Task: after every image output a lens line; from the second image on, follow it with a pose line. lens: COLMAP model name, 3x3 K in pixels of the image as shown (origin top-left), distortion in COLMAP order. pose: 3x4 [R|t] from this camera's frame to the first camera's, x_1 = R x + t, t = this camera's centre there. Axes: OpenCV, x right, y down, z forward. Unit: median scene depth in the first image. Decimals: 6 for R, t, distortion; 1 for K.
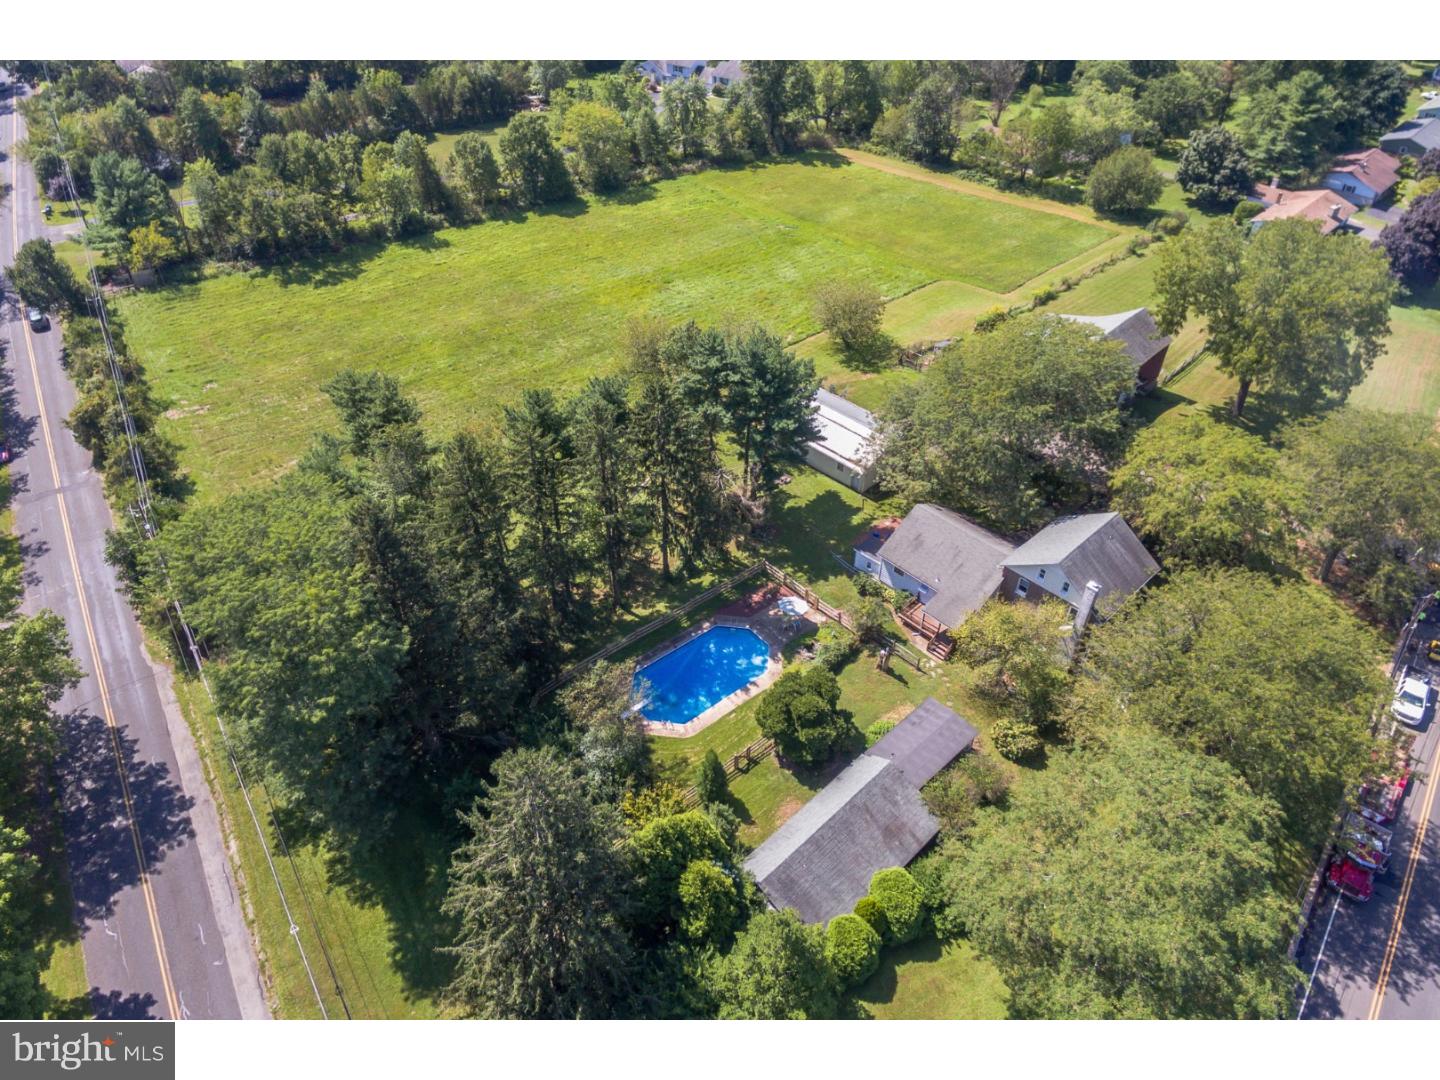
lens RADIAL K [[910.6, 0, 716.5], [0, 910.6, 499.8], [0, 0, 1]] dist [0.027832, -0.000633]
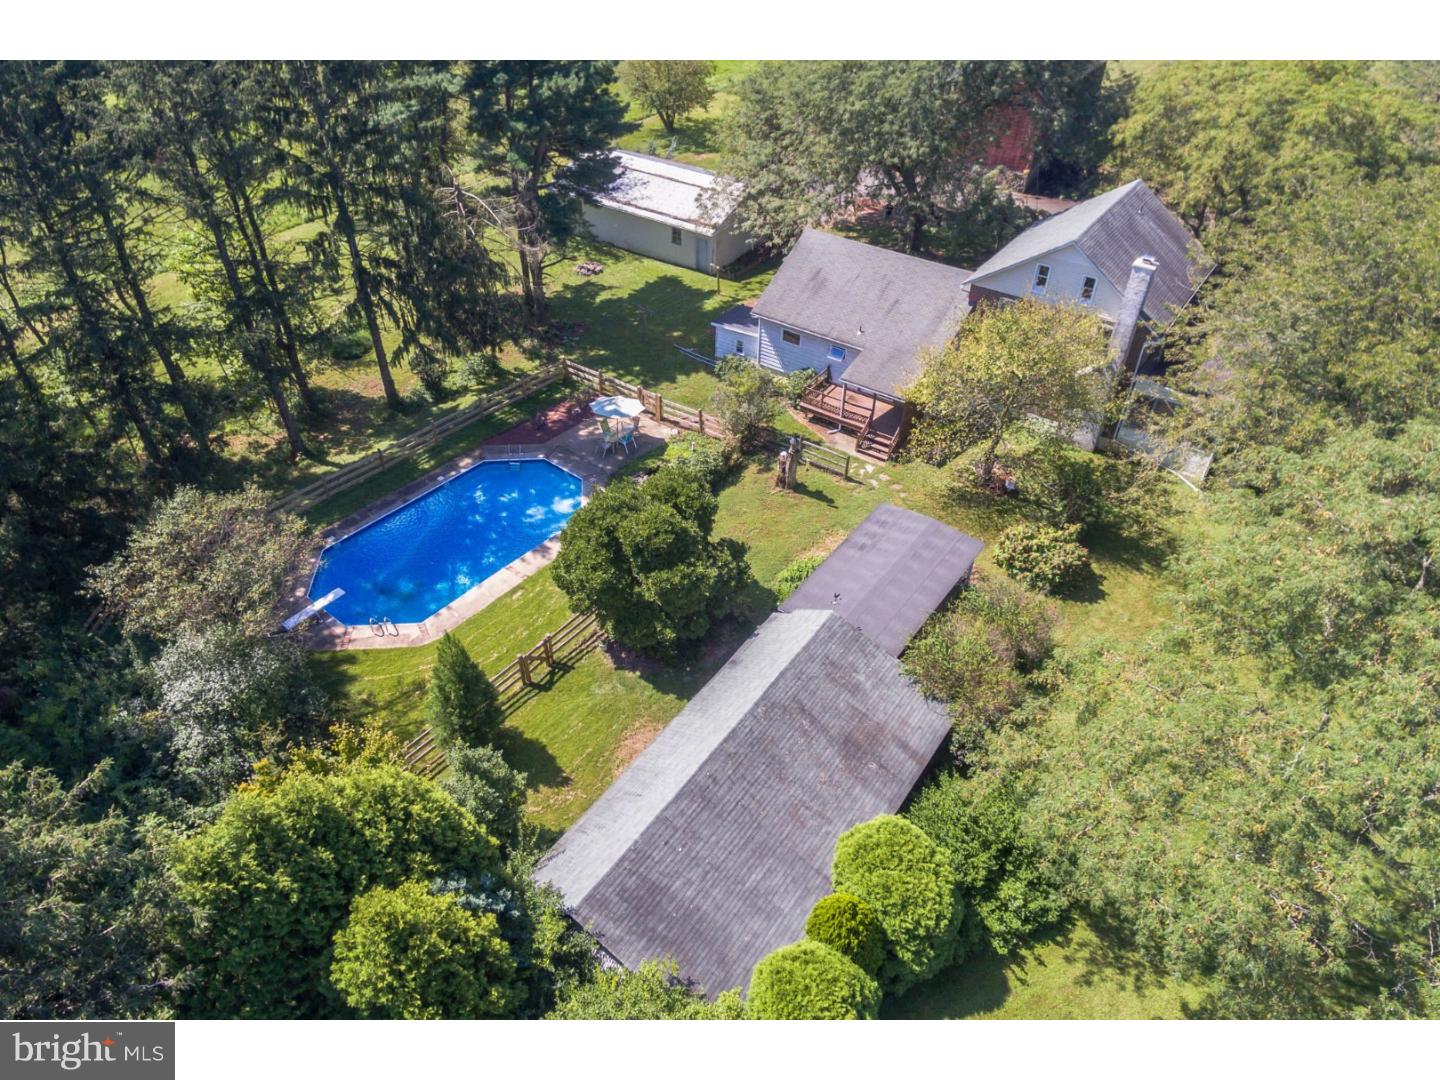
lens RADIAL K [[935.5, 0, 720.0], [0, 935.5, 540.0], [0, 0, 1]] dist [0.021474, -0.001322]
pose [[0.980339, -0.126233, 0.151657, 0.054344], [0.118535, 0.991207, 0.058803, 0.191067], [-0.157746, -0.039670, 0.986683, 0.467346]]
